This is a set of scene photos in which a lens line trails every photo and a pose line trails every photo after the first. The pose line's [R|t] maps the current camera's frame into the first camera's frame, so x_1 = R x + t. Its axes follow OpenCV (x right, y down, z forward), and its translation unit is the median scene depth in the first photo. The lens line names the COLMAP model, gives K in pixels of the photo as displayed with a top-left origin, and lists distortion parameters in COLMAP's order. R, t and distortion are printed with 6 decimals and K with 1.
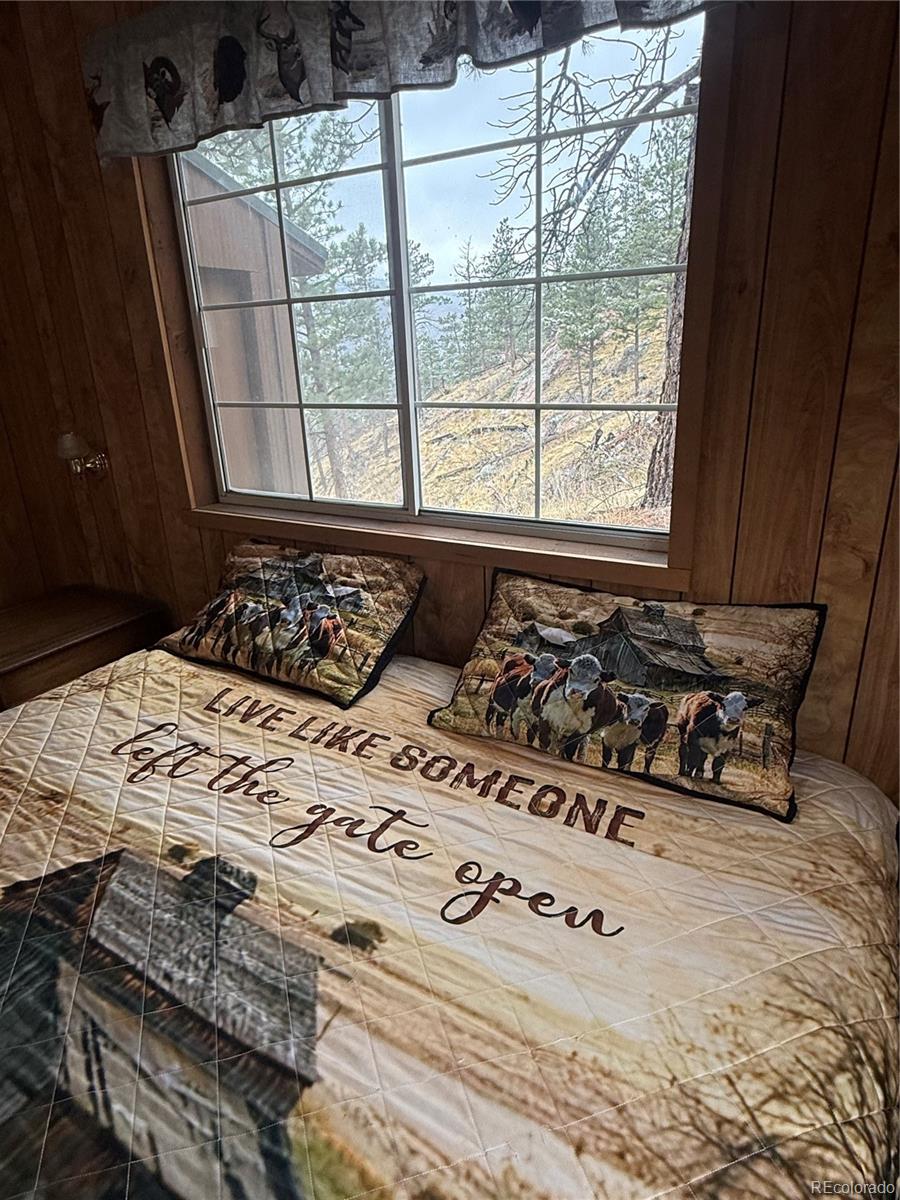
lens RADIAL K [[709.6, 0, 448.1], [0, 709.6, 597.4], [0, 0, 1]] dist [-0.001087, -0.000418]
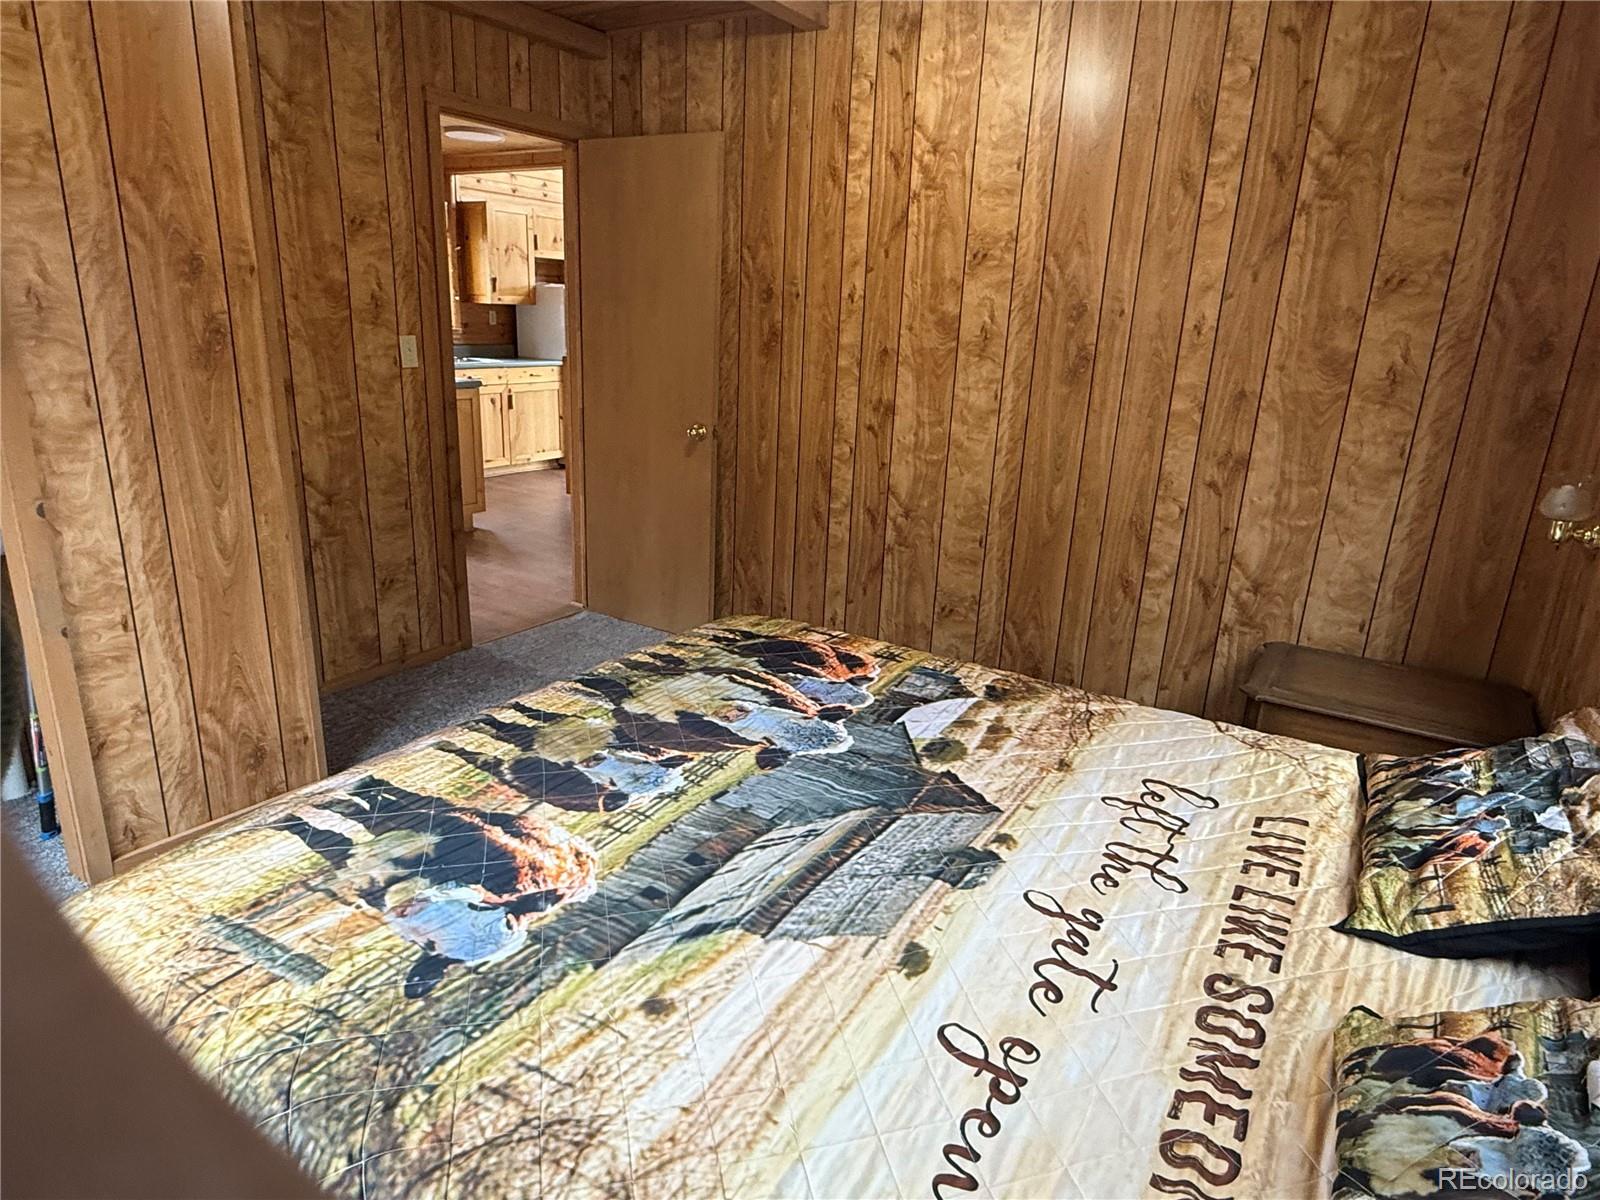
lens RADIAL K [[946.1, 0, 798.2], [0, 946.1, 598.8], [0, 0, 1]] dist [-0.001087, -0.000418]
pose [[-0.041701, 0.327183, -0.944041, 0.666851], [-0.380295, 0.868544, 0.317816, -0.218574], [0.923925, 0.372267, 0.088206, 0.385940]]
